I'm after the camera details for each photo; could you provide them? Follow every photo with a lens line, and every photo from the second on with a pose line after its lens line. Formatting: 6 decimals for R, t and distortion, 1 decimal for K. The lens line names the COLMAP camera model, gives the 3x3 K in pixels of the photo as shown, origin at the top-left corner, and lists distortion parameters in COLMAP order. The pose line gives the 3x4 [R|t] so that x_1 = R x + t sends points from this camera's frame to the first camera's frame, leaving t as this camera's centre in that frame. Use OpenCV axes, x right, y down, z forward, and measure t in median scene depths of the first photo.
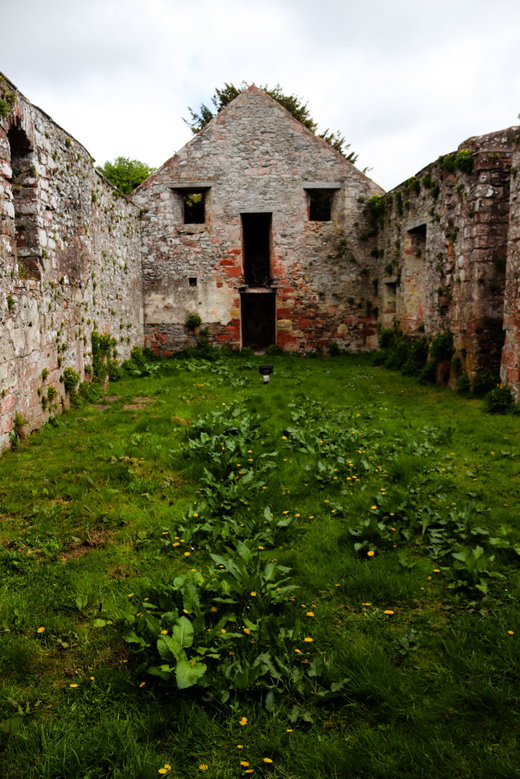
lens RADIAL K [[646.9, 0, 260.0], [0, 646.9, 389.5], [0, 0, 1]] dist [-0.128596, 0.001255]
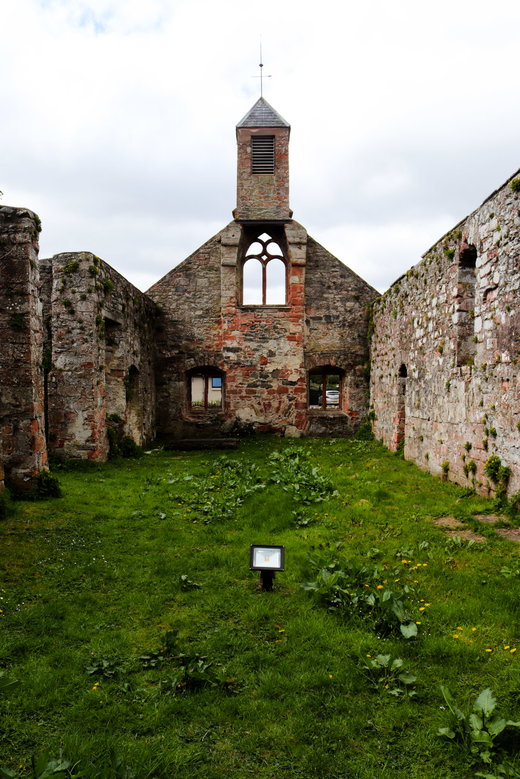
lens RADIAL K [[646.9, 0, 260.0], [0, 646.9, 389.5], [0, 0, 1]] dist [-0.128596, 0.001255]
pose [[-0.999659, -0.002055, 0.026044, 0.001719], [0.001631, 0.990046, 0.140733, -0.271864], [-0.026074, 0.140728, -0.989705, 2.018968]]
